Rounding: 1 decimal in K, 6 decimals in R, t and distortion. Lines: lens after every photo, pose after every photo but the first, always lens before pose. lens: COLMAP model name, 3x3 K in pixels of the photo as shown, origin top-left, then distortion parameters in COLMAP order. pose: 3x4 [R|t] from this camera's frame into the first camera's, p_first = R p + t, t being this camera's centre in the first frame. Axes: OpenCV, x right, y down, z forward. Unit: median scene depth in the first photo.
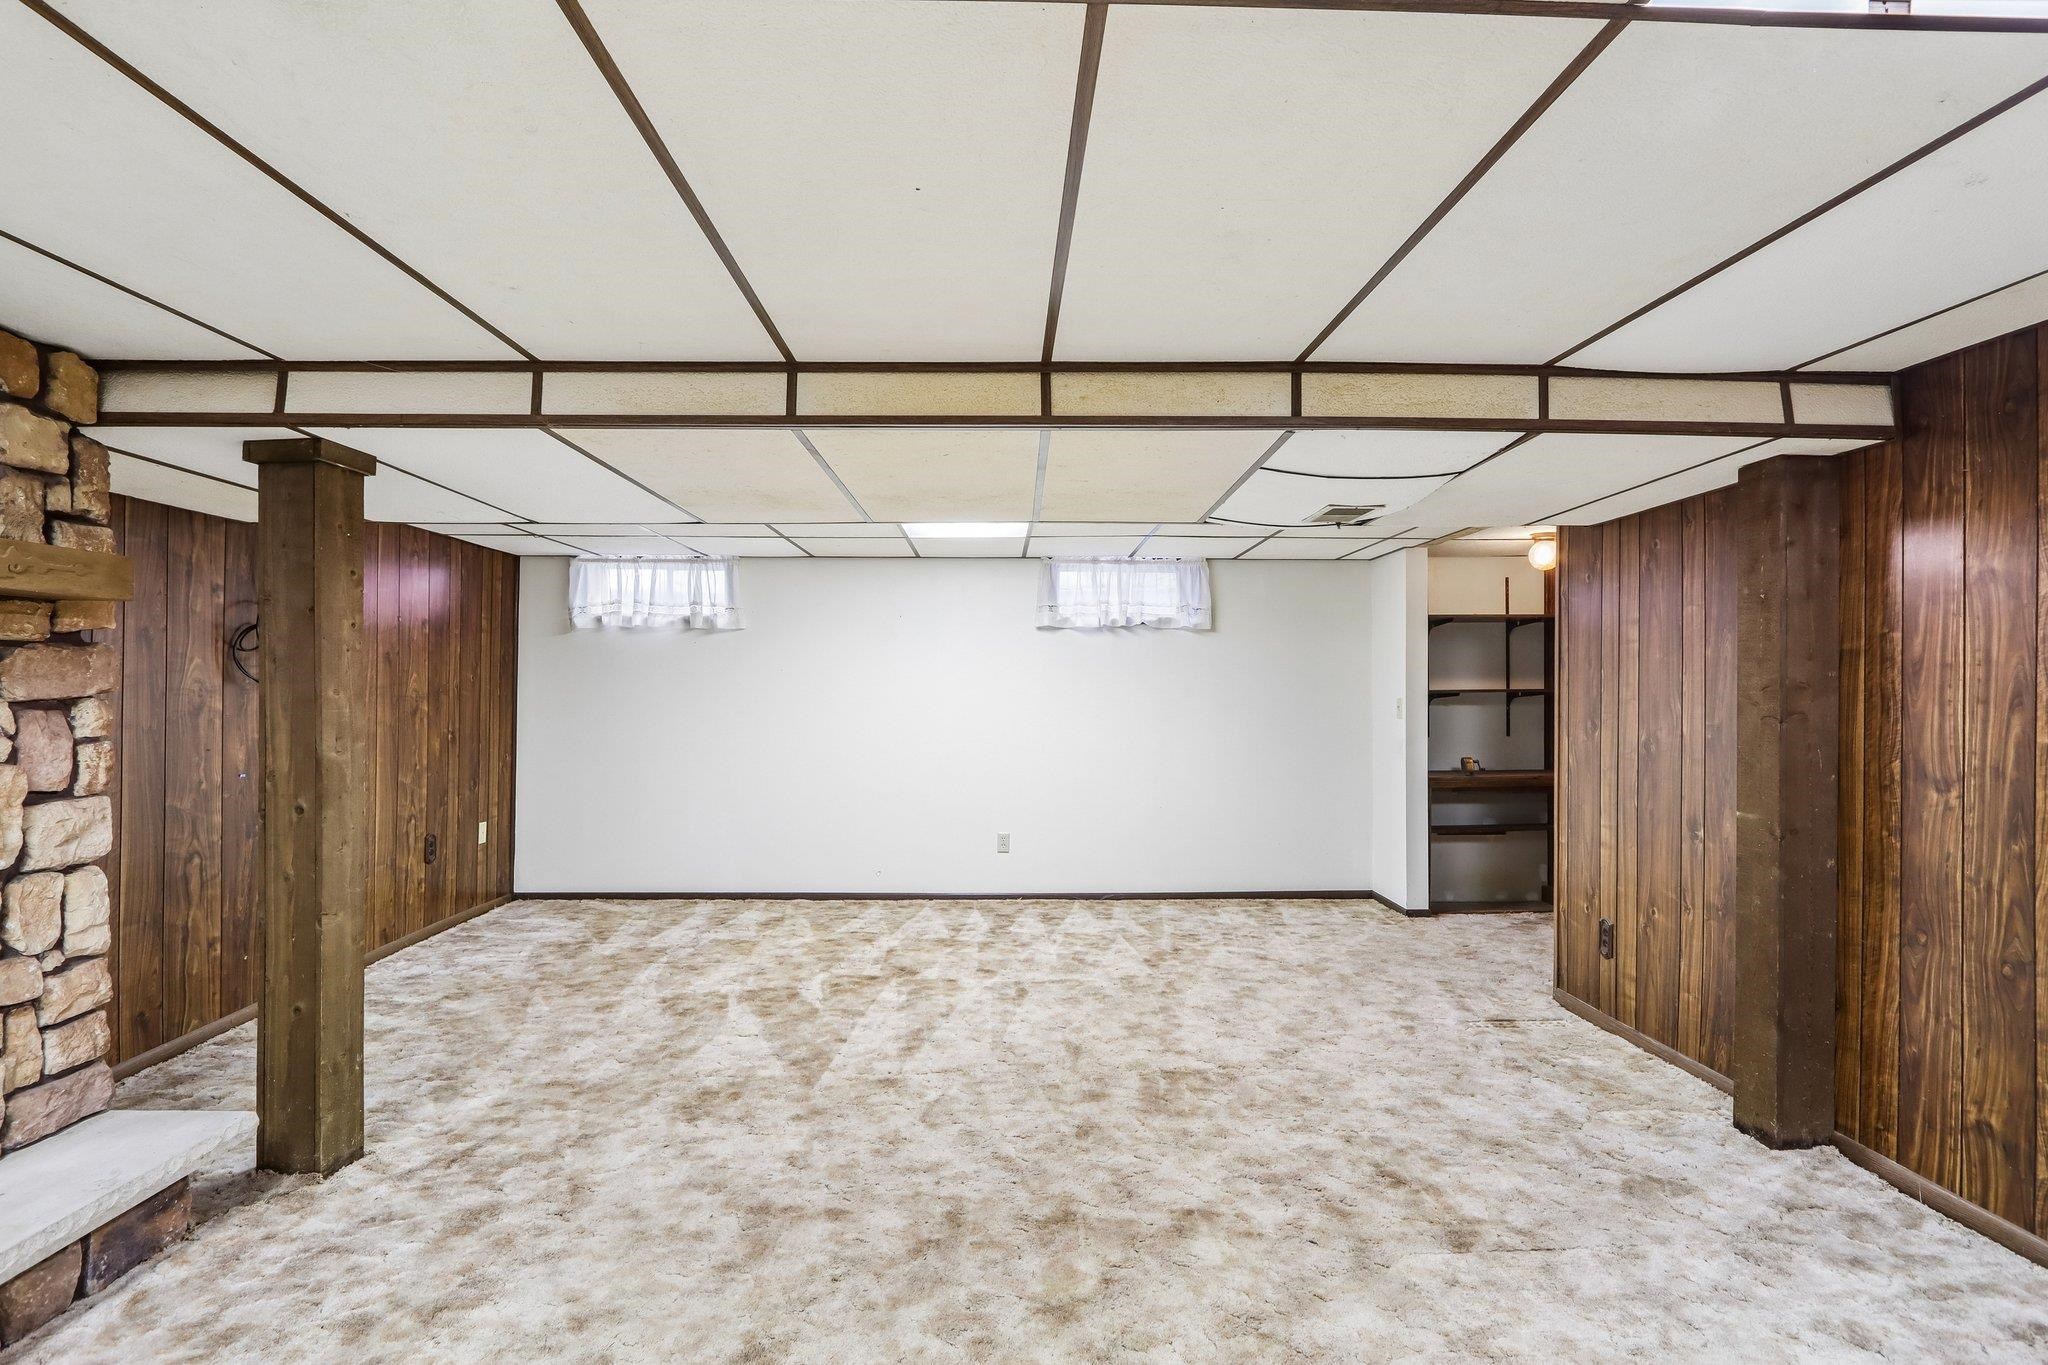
lens RADIAL K [[948.7, 0, 1028.0], [0, 948.7, 686.2], [0, 0, 1]] dist [-0.011855, 0.001161]
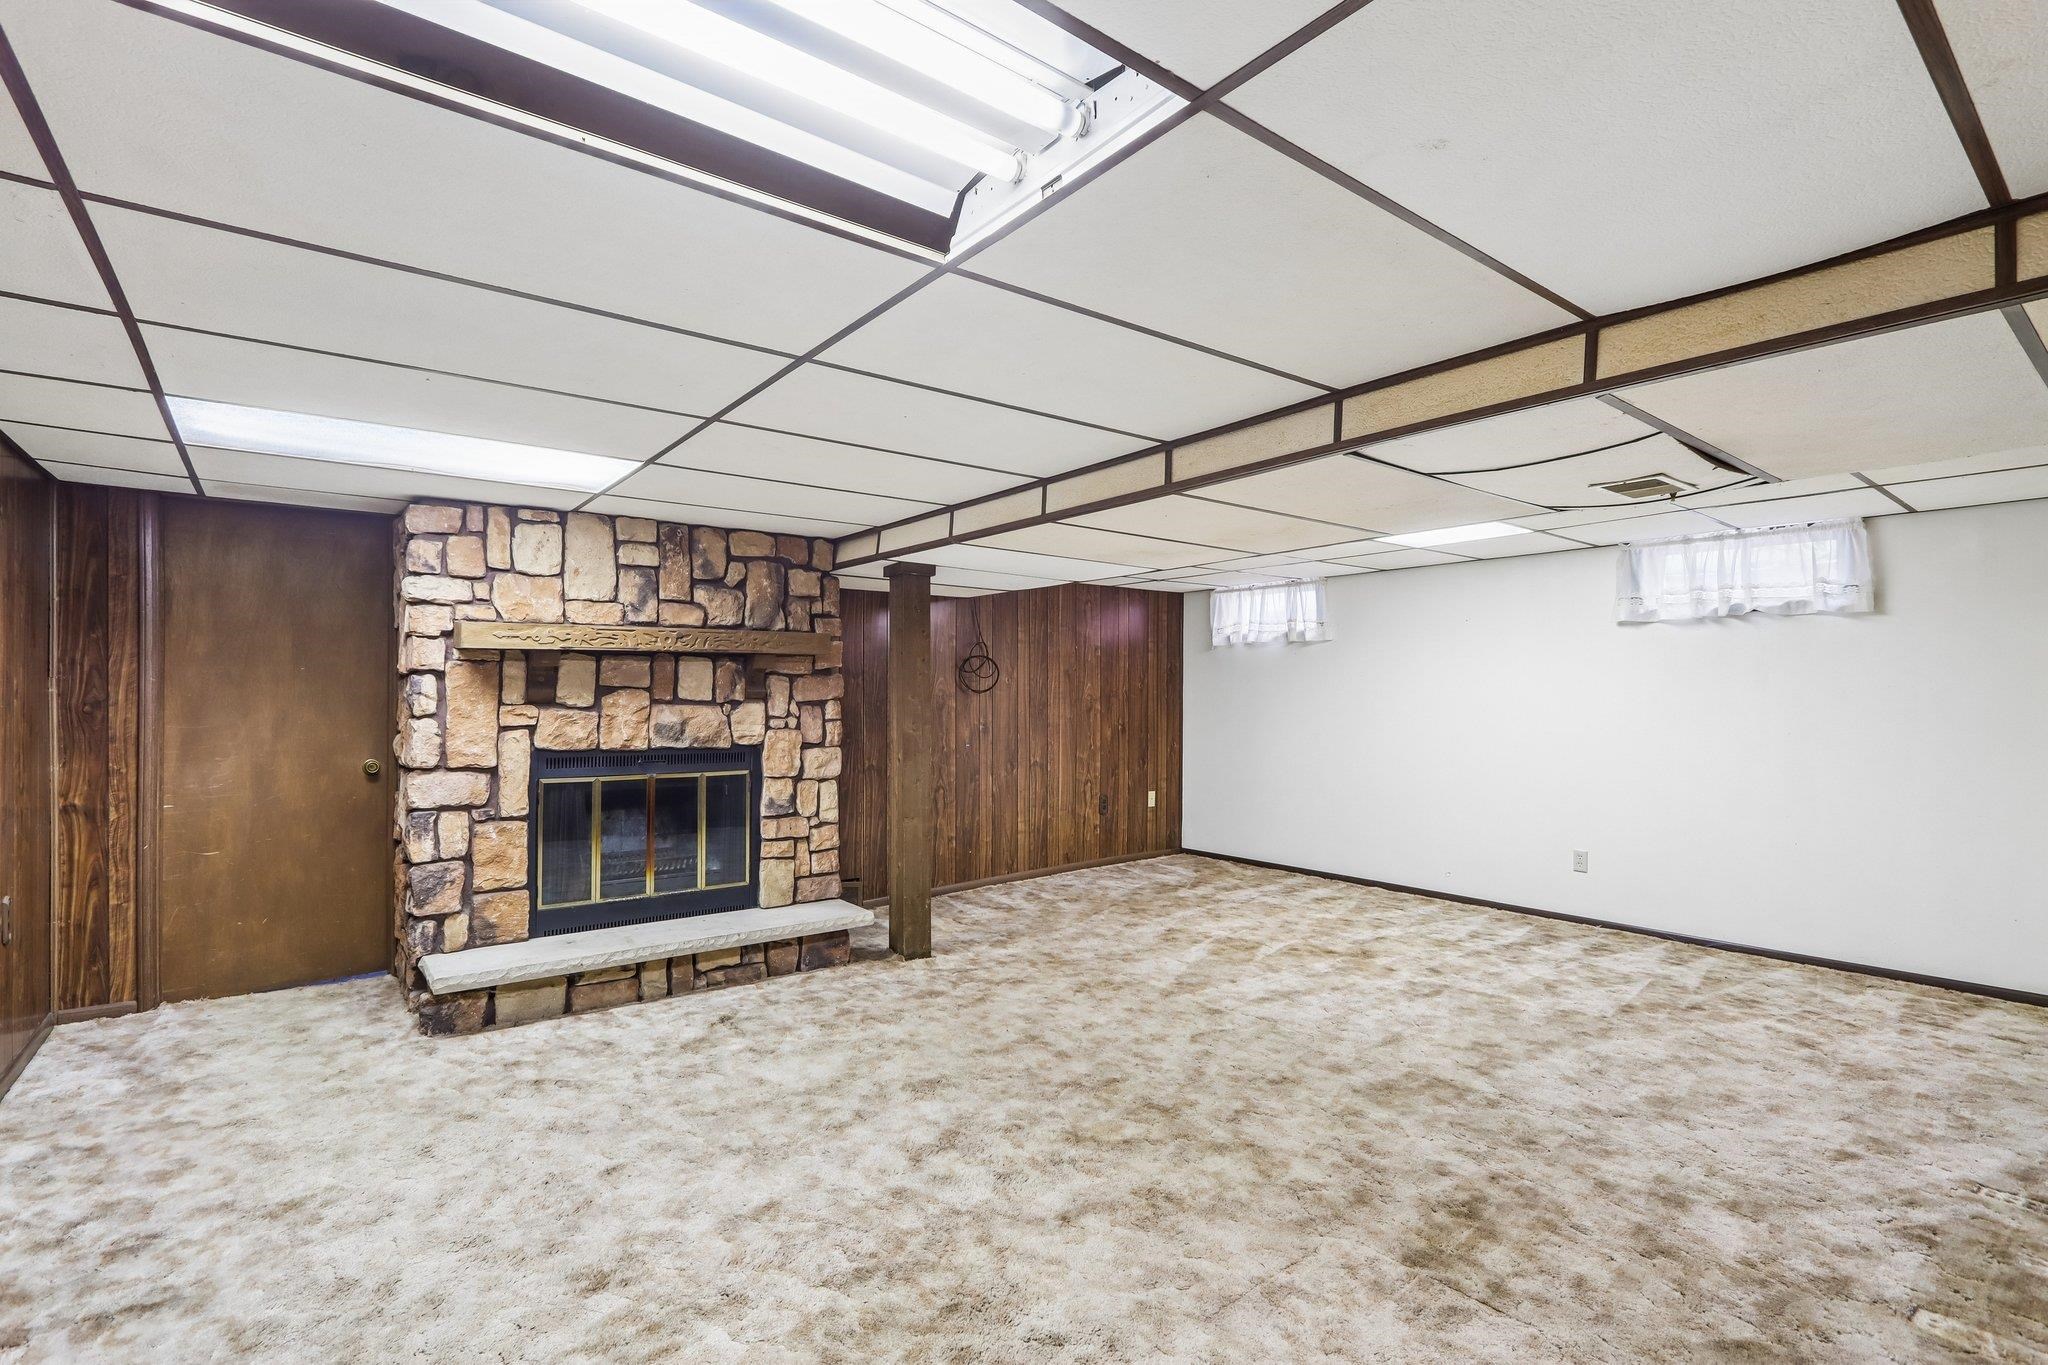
lens RADIAL K [[948.7, 0, 1028.0], [0, 948.7, 686.2], [0, 0, 1]] dist [-0.011855, 0.001161]
pose [[0.597485, -0.007312, -0.801847, 0.659078], [0.006005, 0.999971, -0.004645, -0.004354], [0.801857, -0.002040, 0.597512, 0.056766]]
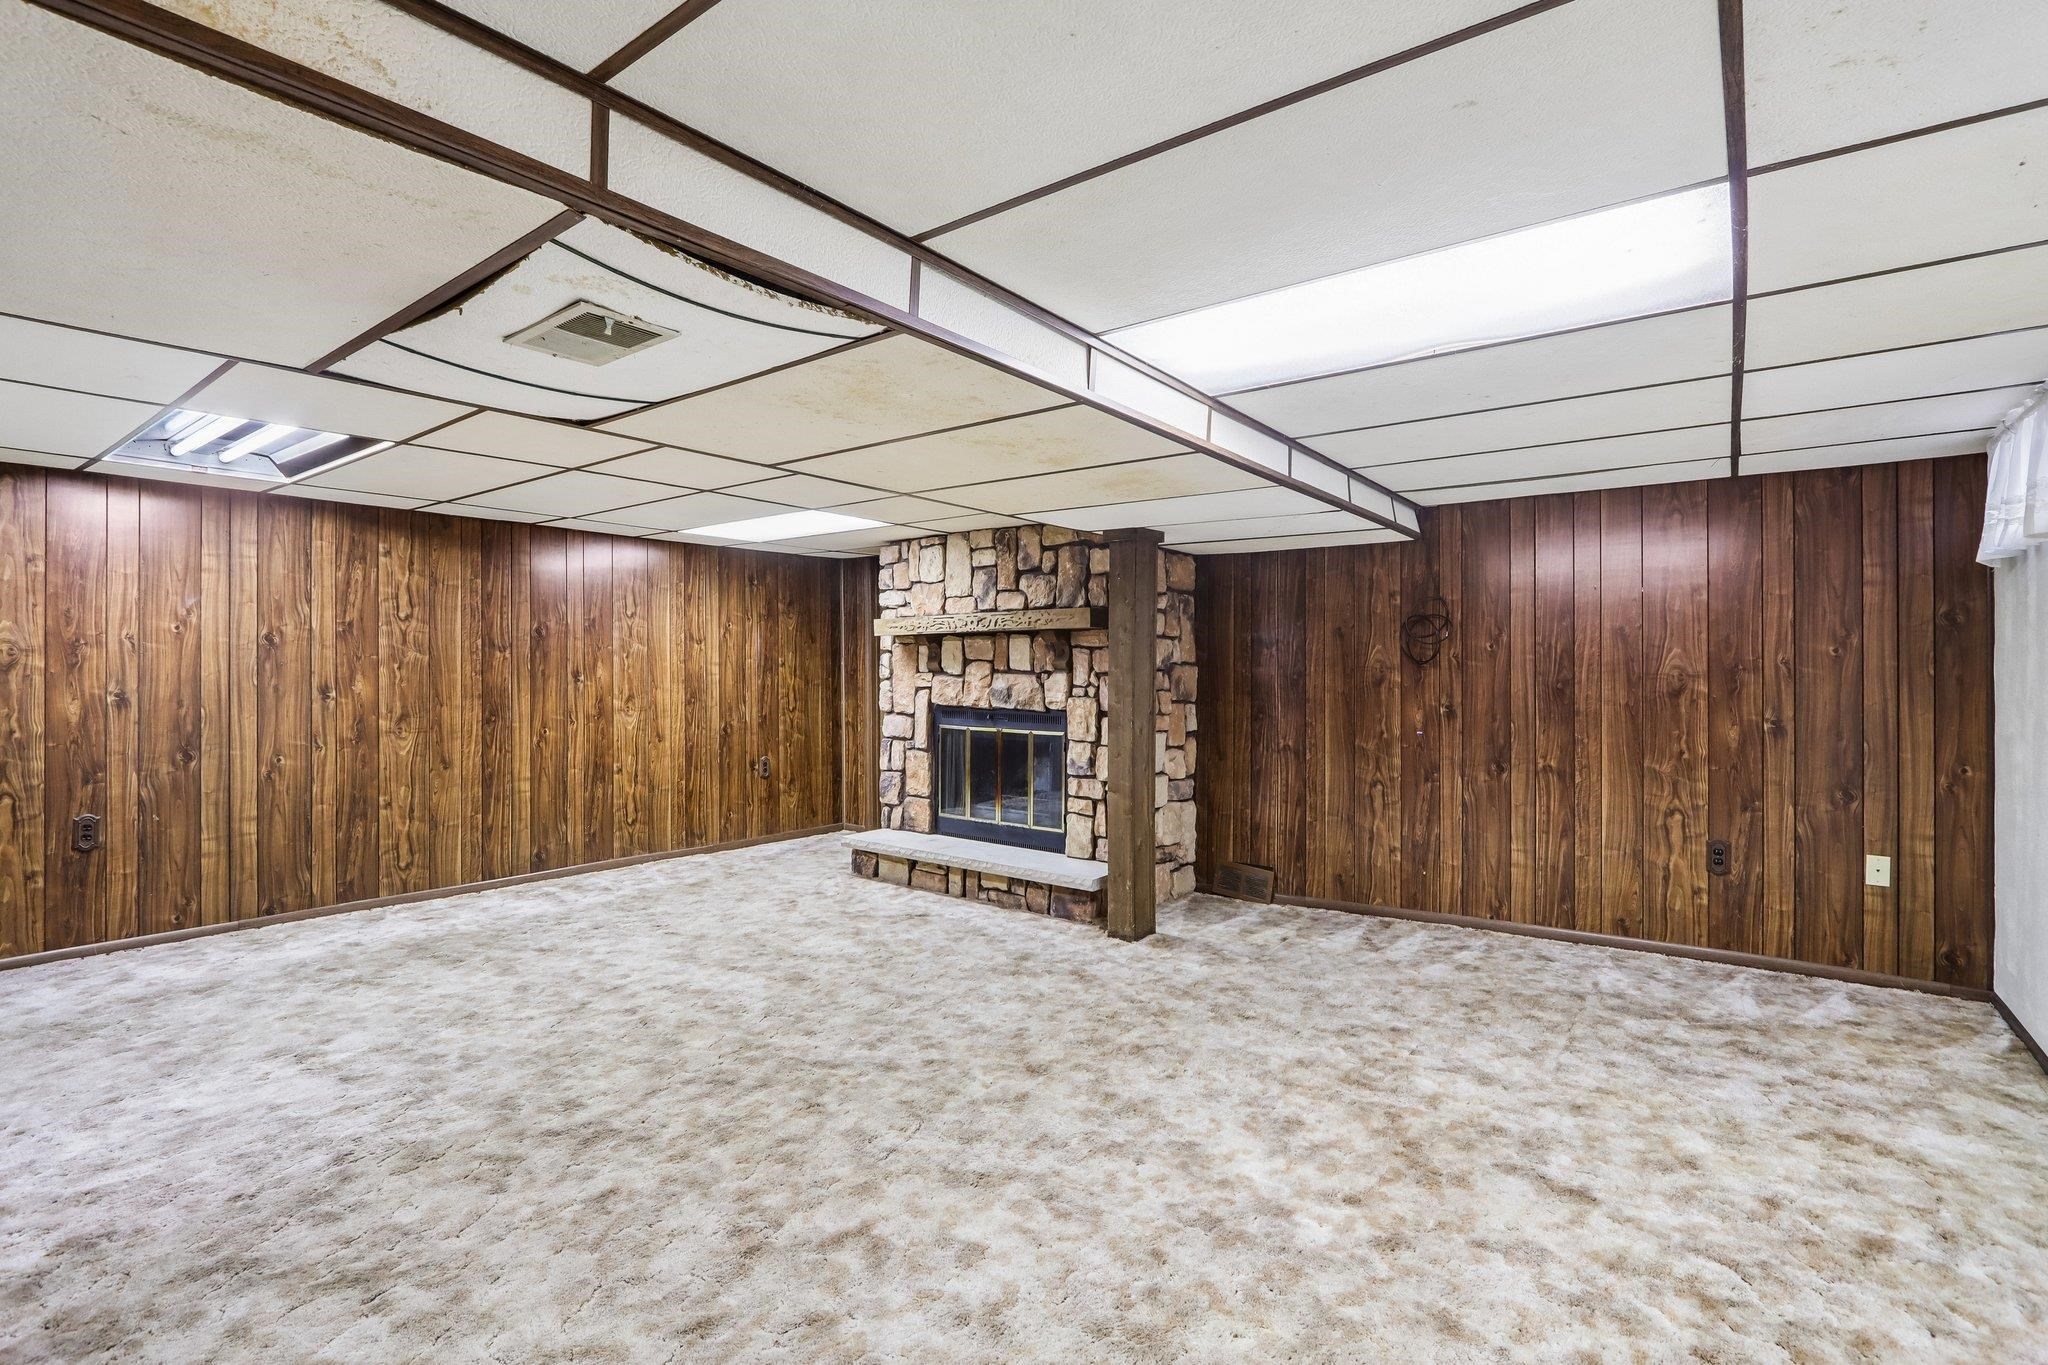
lens RADIAL K [[964.4, 0, 1023.4], [0, 964.4, 670.3], [0, 0, 1]] dist [-0.015106, 0.000286]
pose [[-0.634078, 0.001184, -0.773268, 0.584165], [0.003569, 0.999993, -0.001395, 0.008612], [0.773261, -0.003644, -0.634077, 1.509380]]
